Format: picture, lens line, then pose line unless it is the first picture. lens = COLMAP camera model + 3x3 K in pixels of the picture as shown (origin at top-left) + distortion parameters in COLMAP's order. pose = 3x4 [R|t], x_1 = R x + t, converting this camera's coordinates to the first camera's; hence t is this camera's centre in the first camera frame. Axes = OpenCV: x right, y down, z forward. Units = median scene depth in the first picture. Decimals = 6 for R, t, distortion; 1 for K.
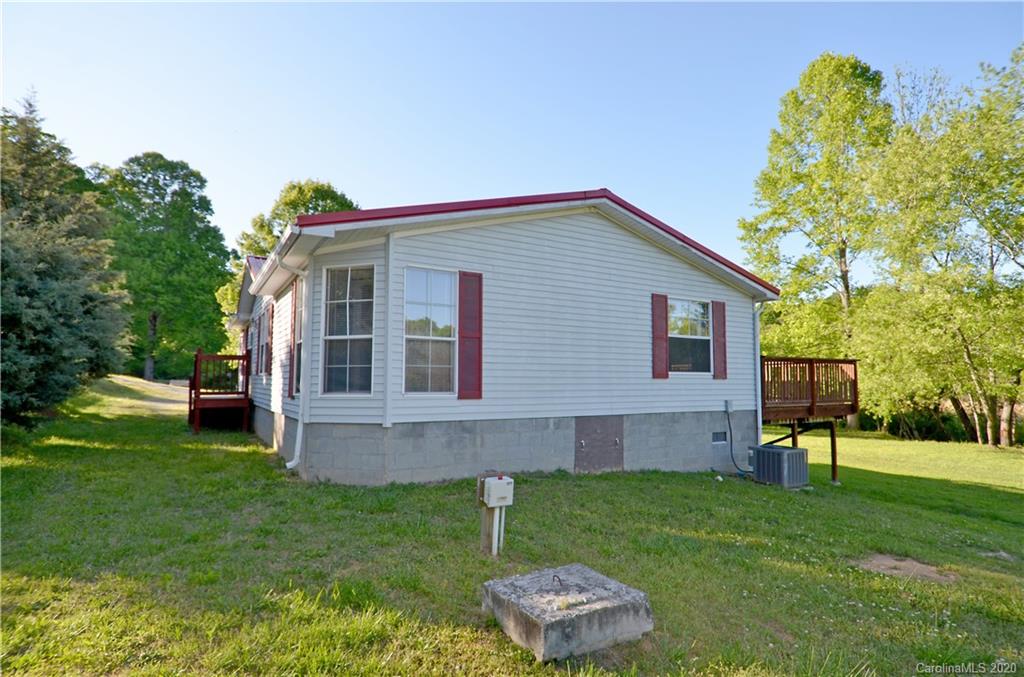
lens RADIAL K [[534.0, 0, 510.4], [0, 534.0, 339.2], [0, 0, 1]] dist [-0.006717, -0.008285]
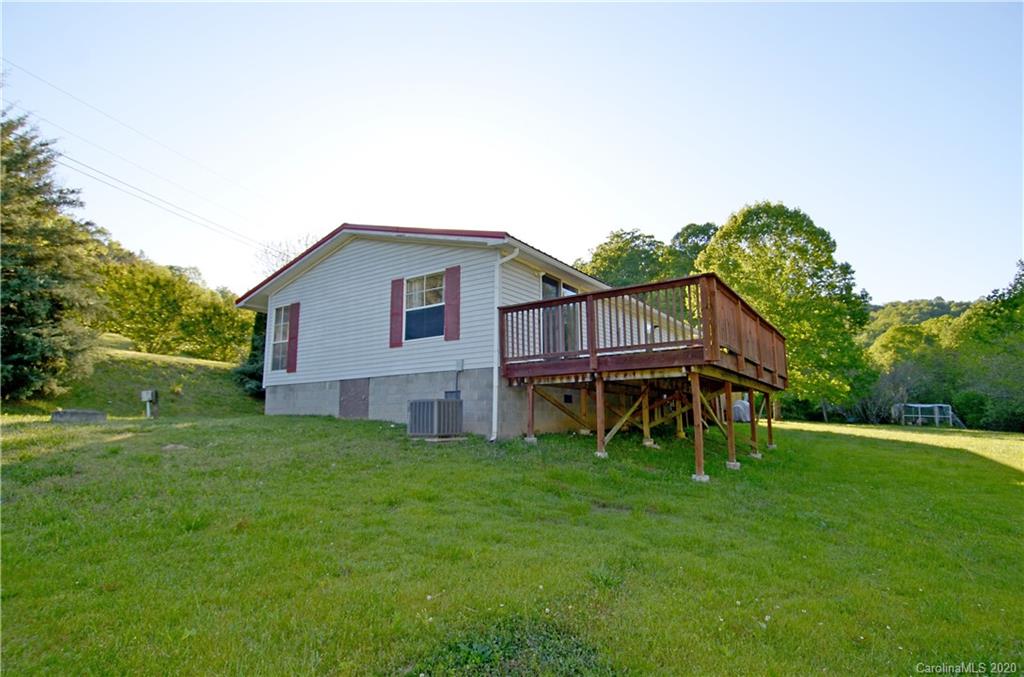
lens RADIAL K [[534.0, 0, 509.9], [0, 534.0, 339.3], [0, 0, 1]] dist [-0.006717, -0.008285]
pose [[0.419323, -0.151919, -0.895036, 1.485155], [0.080316, 0.988241, -0.130111, 0.235862], [0.904277, -0.017327, 0.426594, 0.716310]]
